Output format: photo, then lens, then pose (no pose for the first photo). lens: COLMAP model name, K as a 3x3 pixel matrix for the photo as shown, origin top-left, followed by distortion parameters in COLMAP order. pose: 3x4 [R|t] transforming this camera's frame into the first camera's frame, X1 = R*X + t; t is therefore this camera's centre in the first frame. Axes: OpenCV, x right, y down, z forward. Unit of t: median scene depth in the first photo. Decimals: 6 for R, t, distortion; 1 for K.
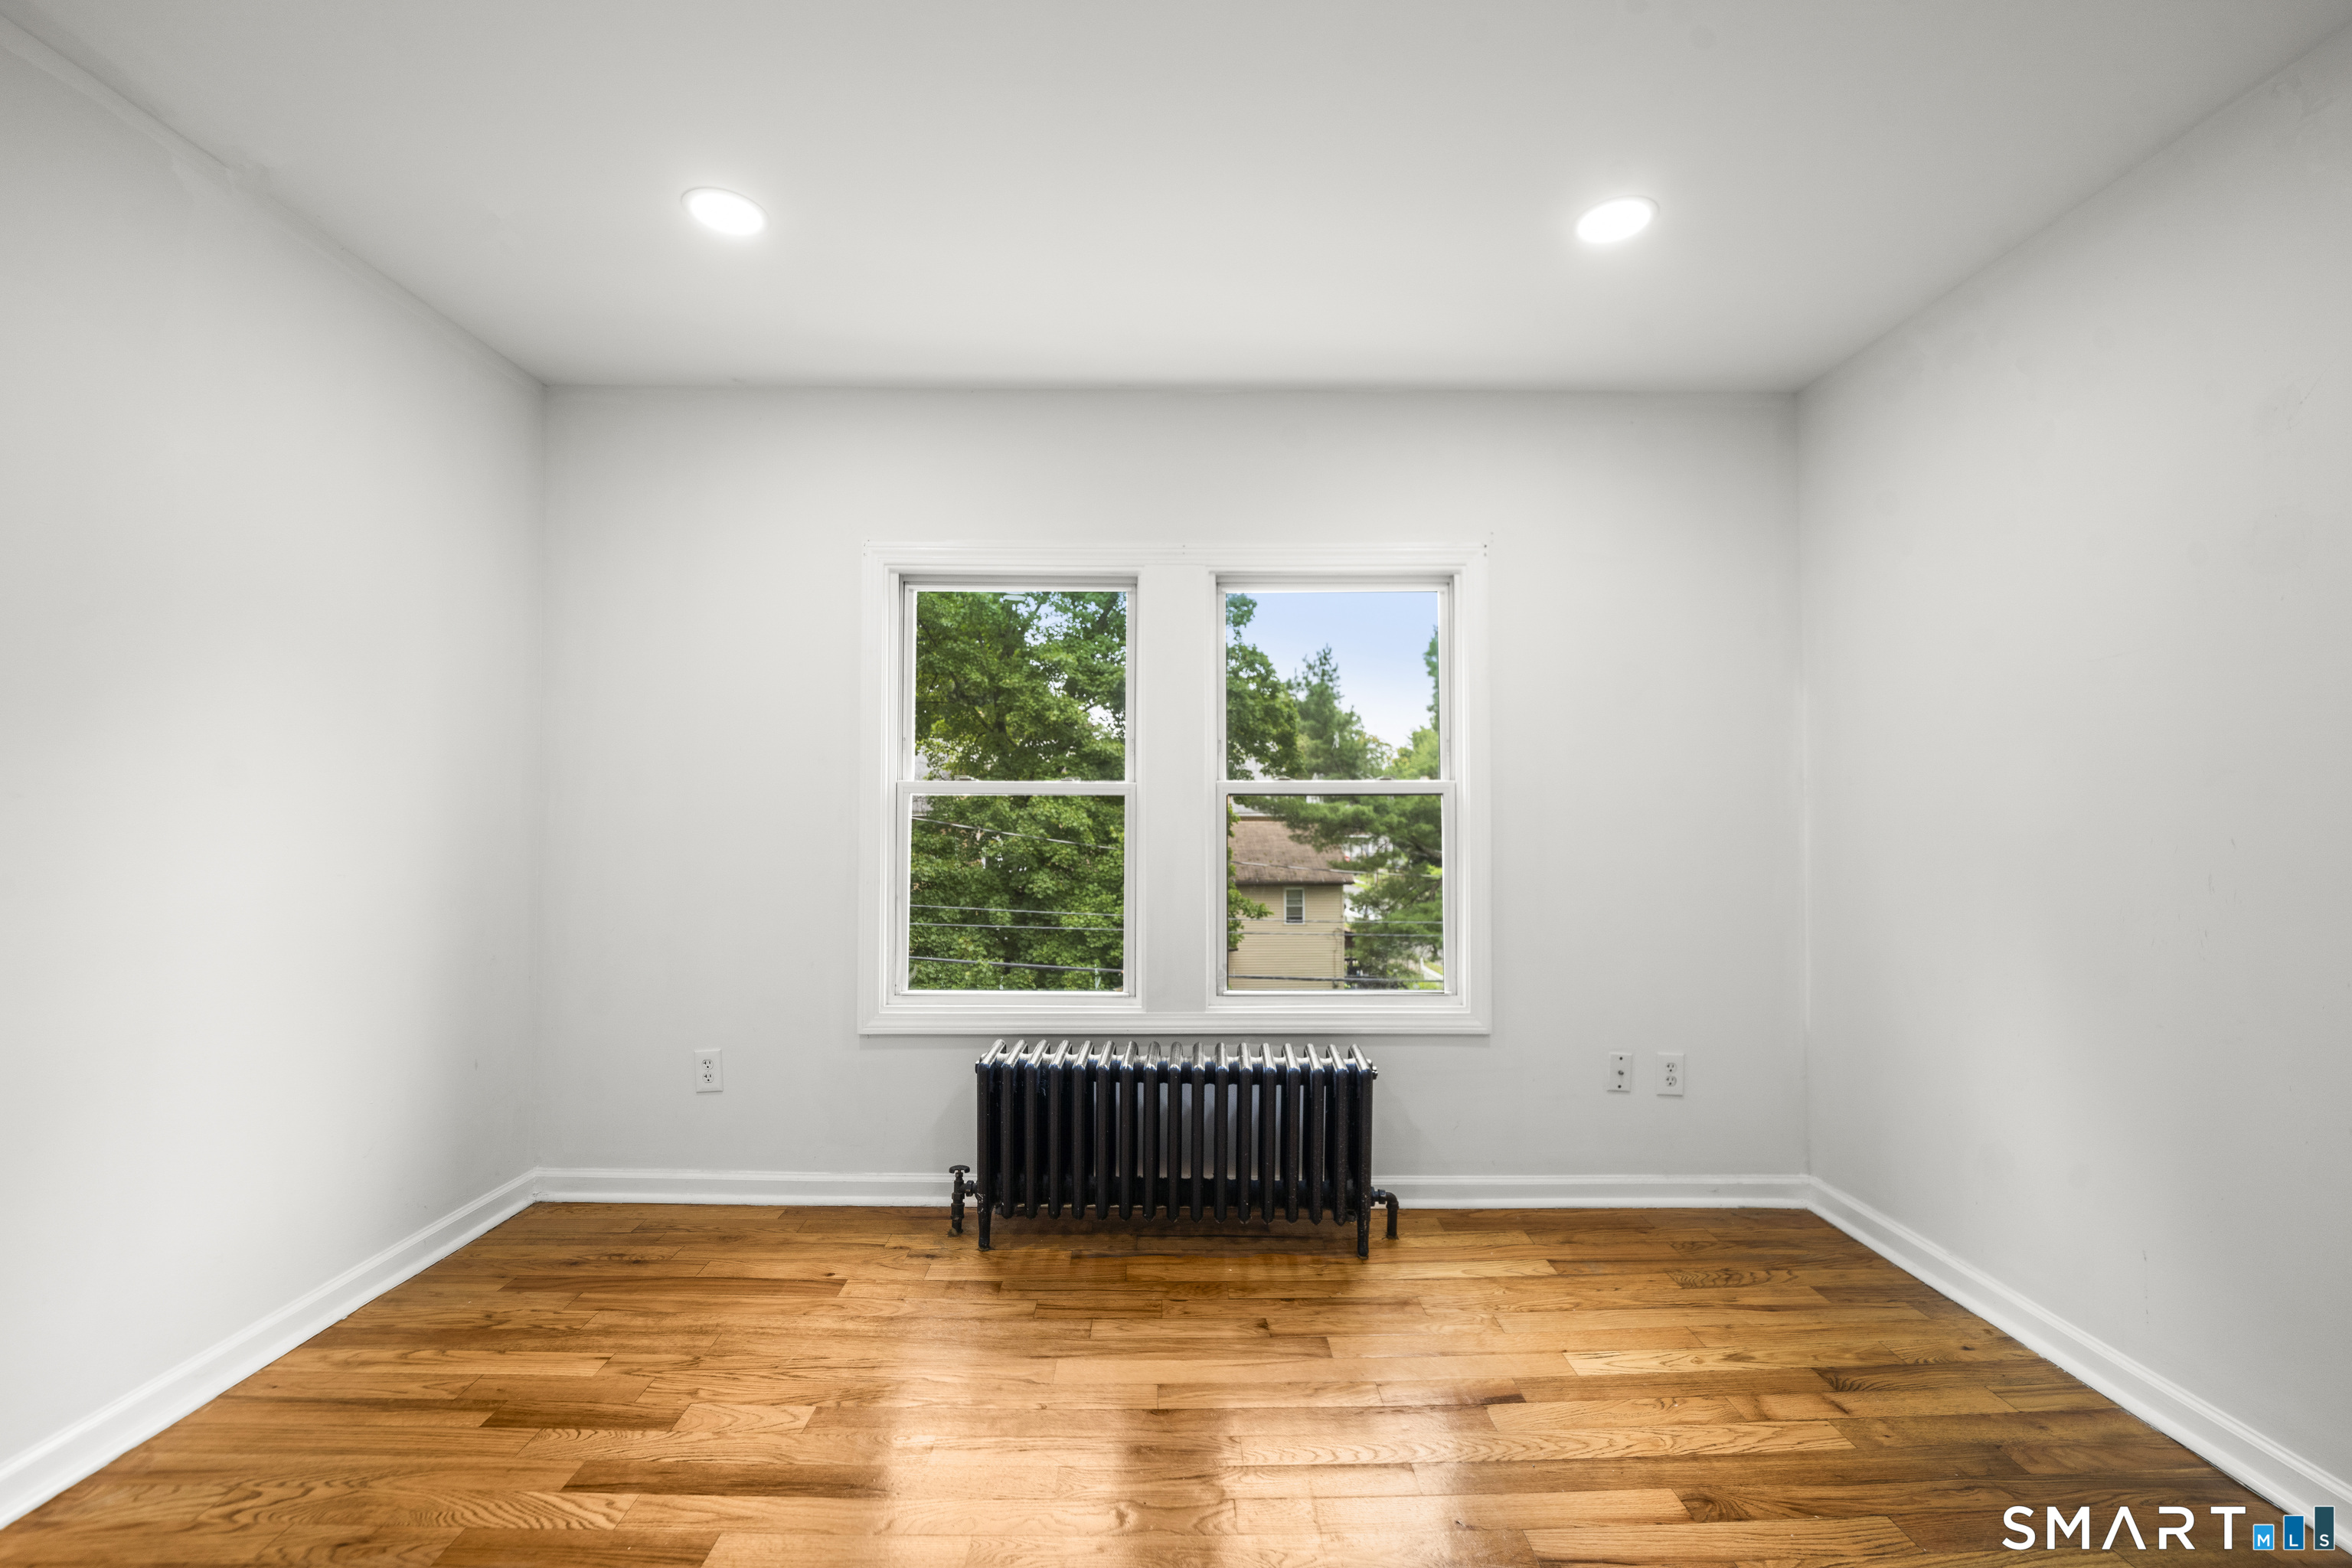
lens RADIAL K [[959.6, 0, 1176.0], [0, 959.6, 784.0], [0, 0, 1]] dist [0.001352, 0.000082]
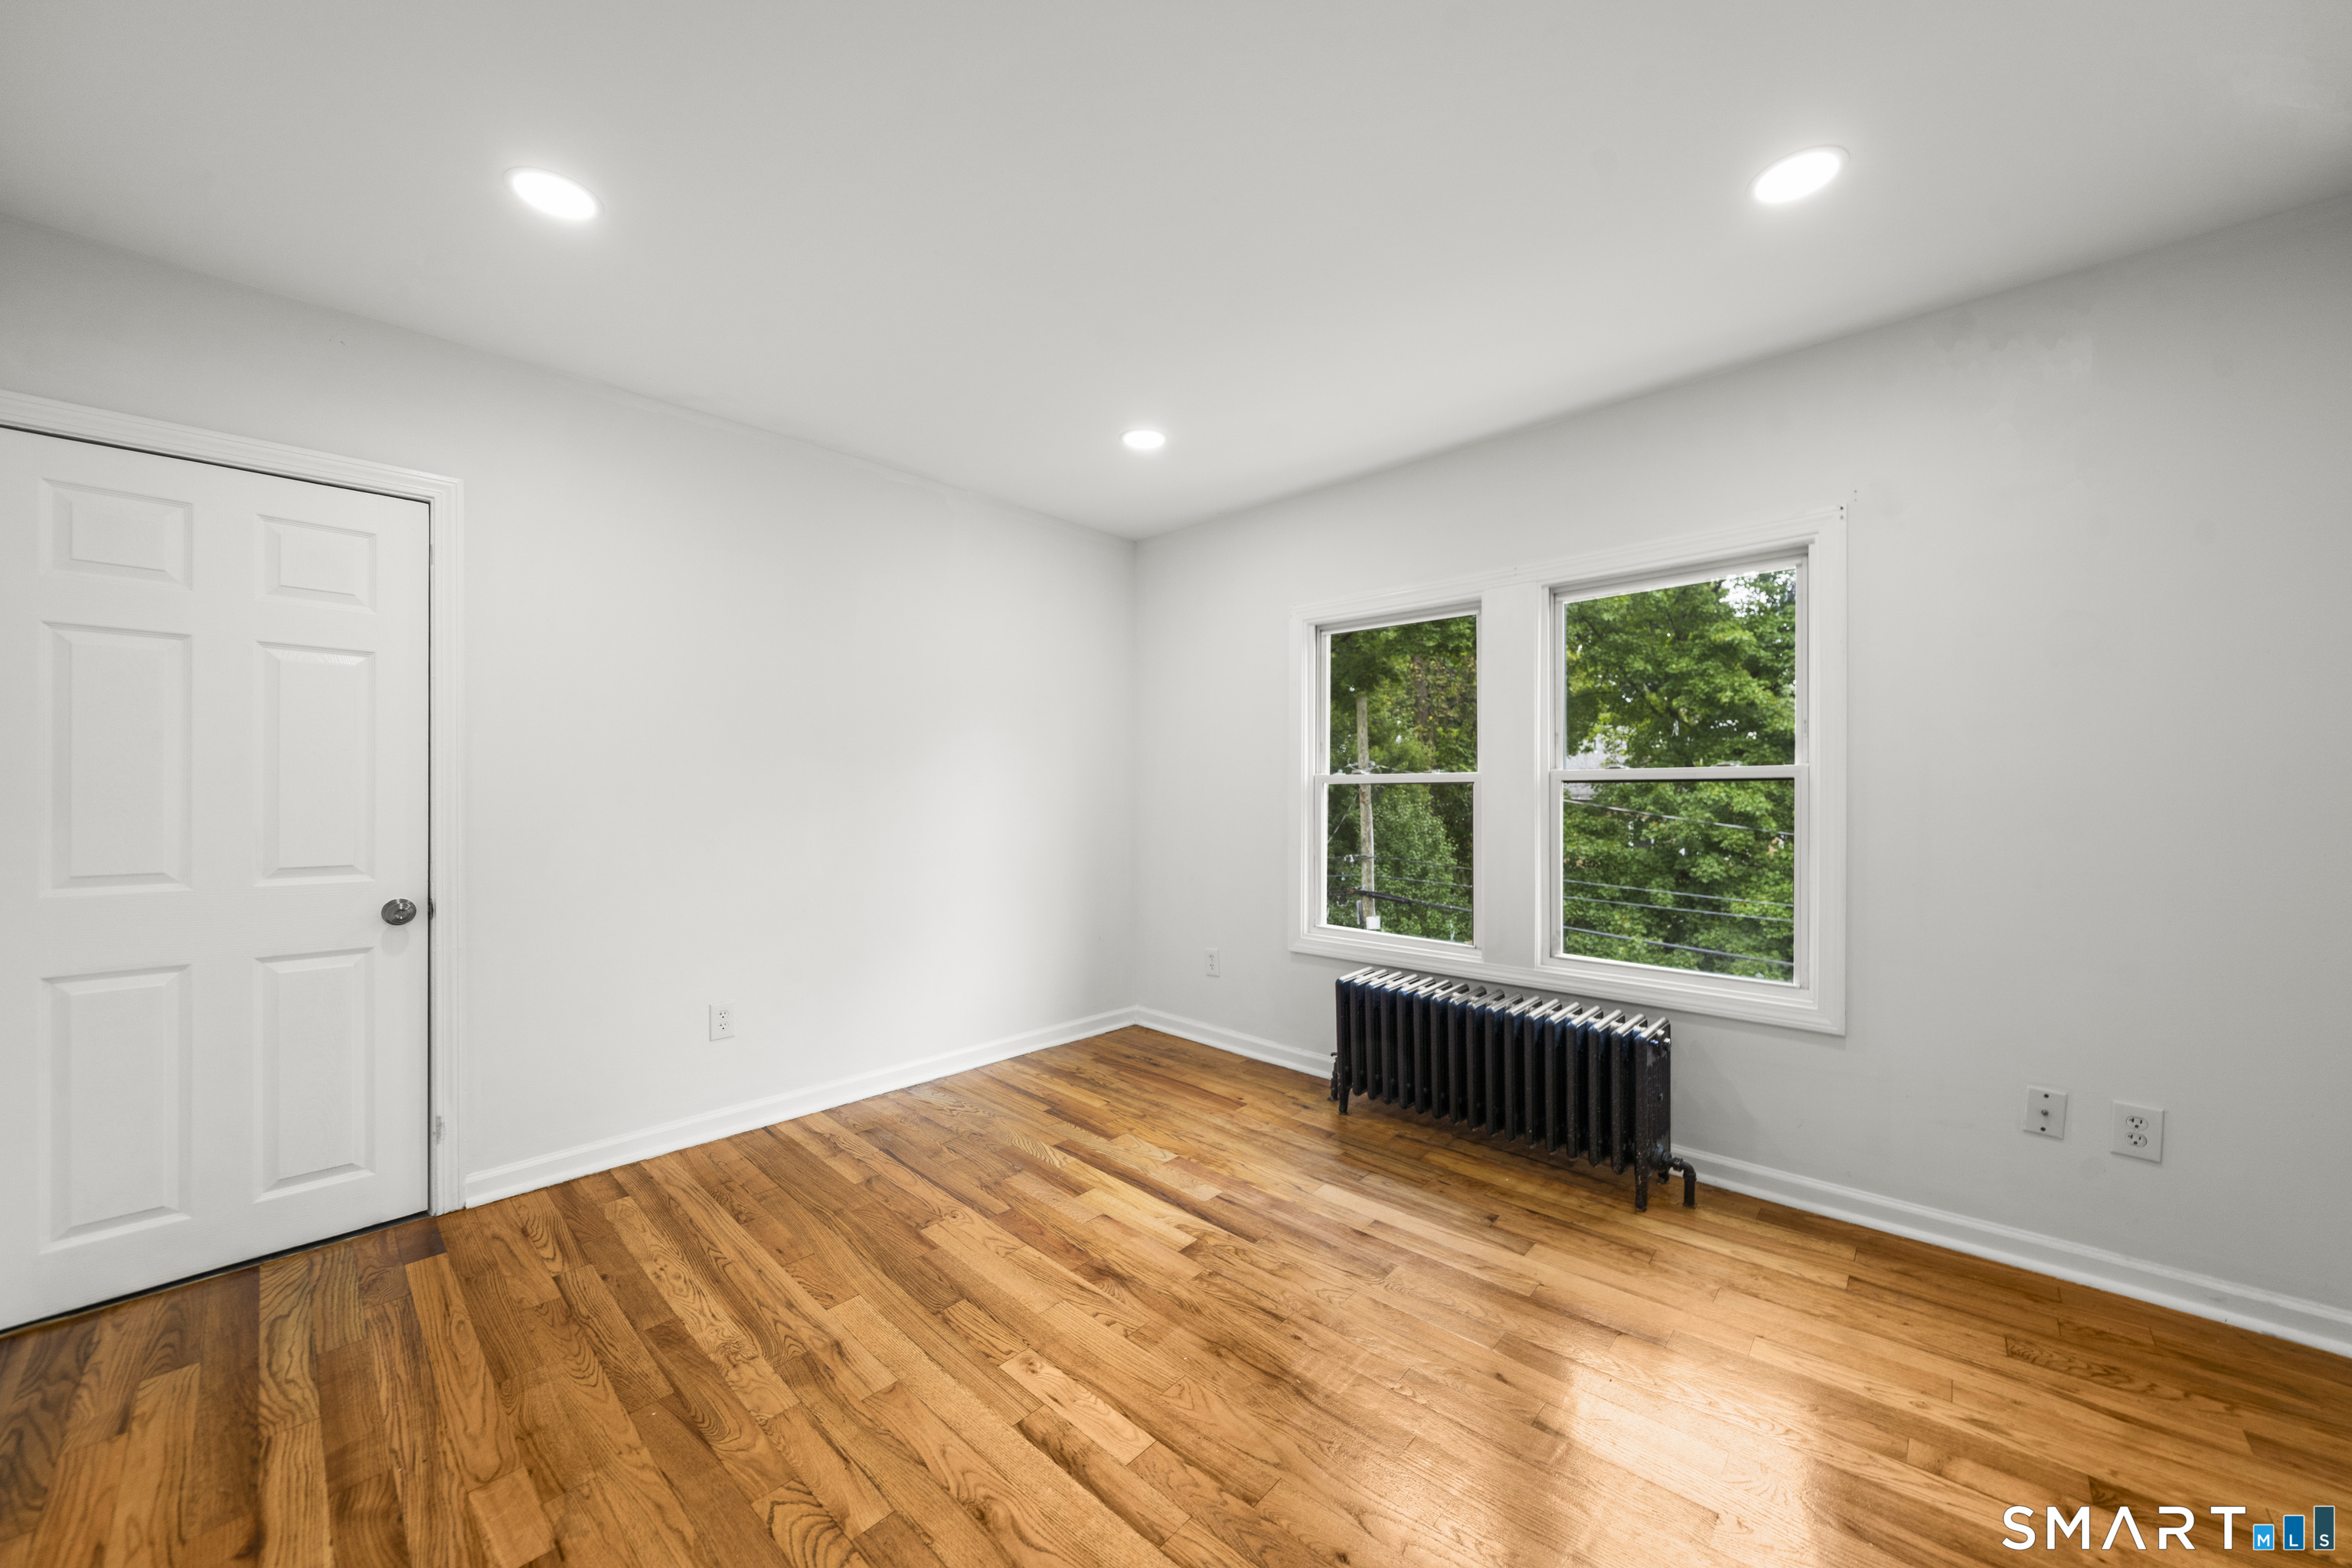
lens RADIAL K [[850.0, 0, 1189.8], [0, 850.0, 788.1], [0, 0, 1]] dist [-0.000855, -0.000005]
pose [[0.729753, -0.006727, -0.683678, 0.468375], [0.020528, 0.999716, 0.012075, -0.002236], [0.683403, -0.022847, 0.729684, -0.030396]]
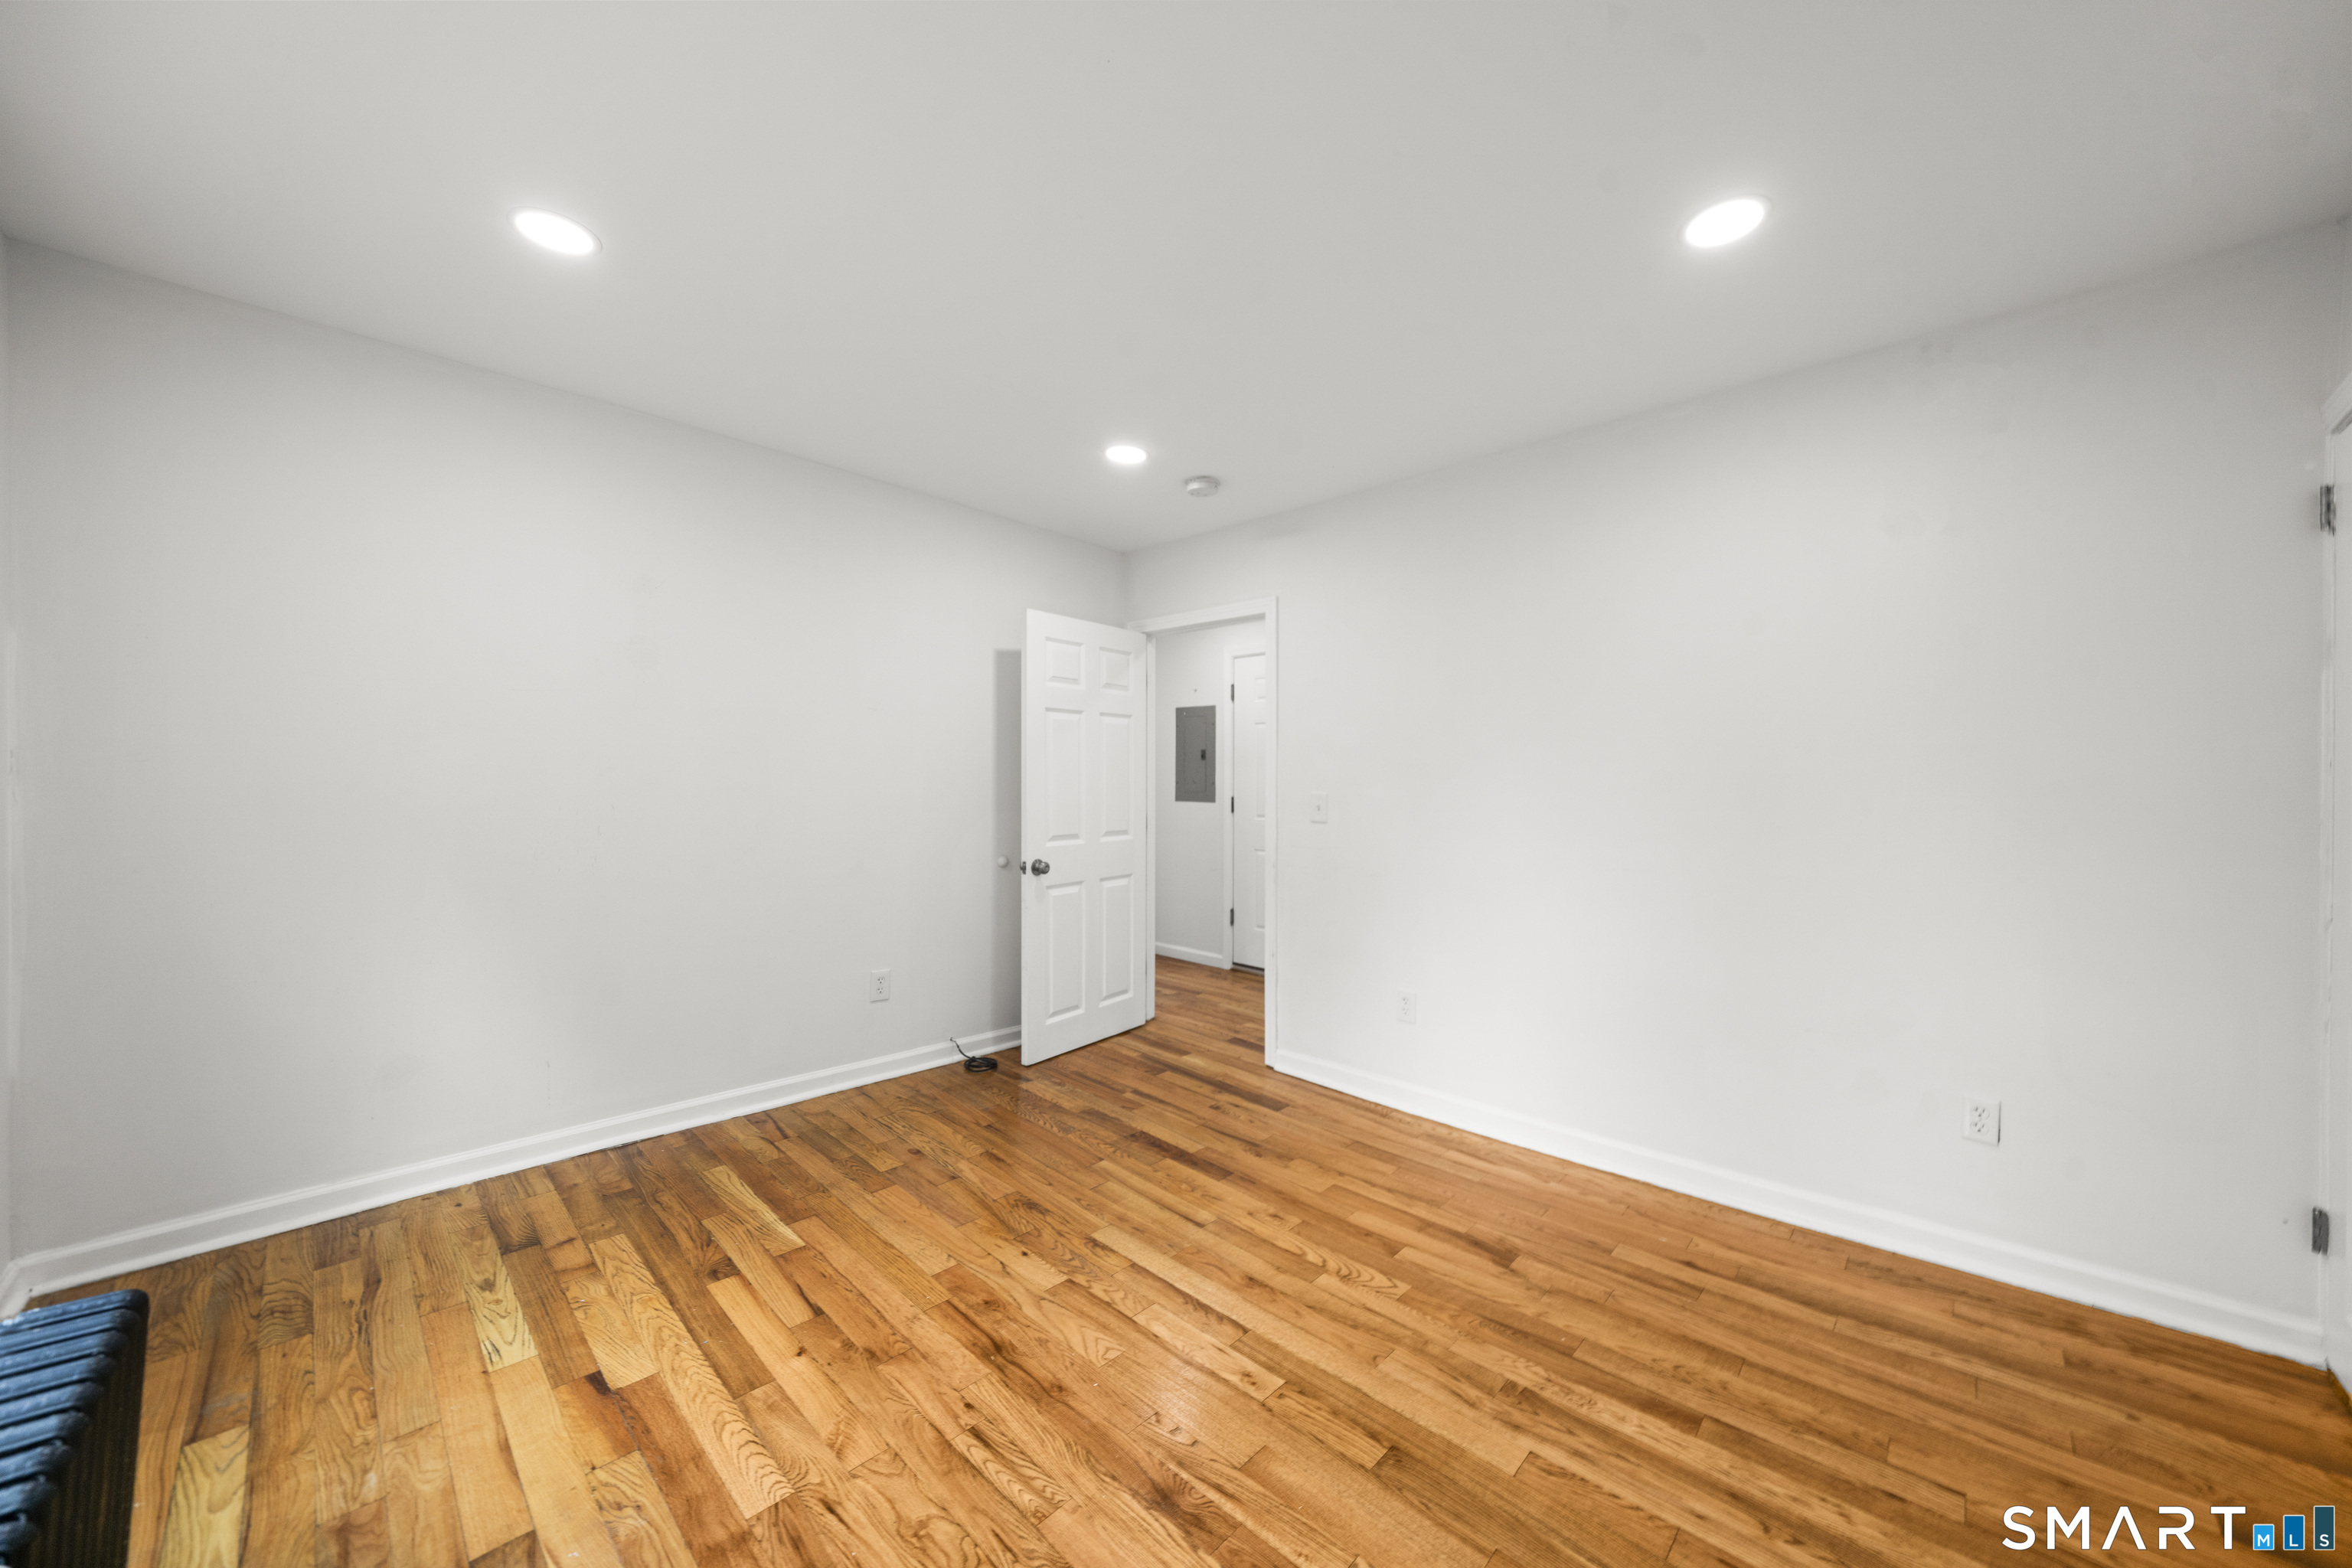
lens RADIAL K [[850.0, 0, 1189.8], [0, 850.0, 788.1], [0, 0, 1]] dist [-0.000855, -0.000005]
pose [[-0.714232, -0.017579, 0.699688, -0.536834], [-0.030070, 0.999532, -0.005583, 0.001458], [-0.699263, -0.025027, -0.714427, 0.912368]]
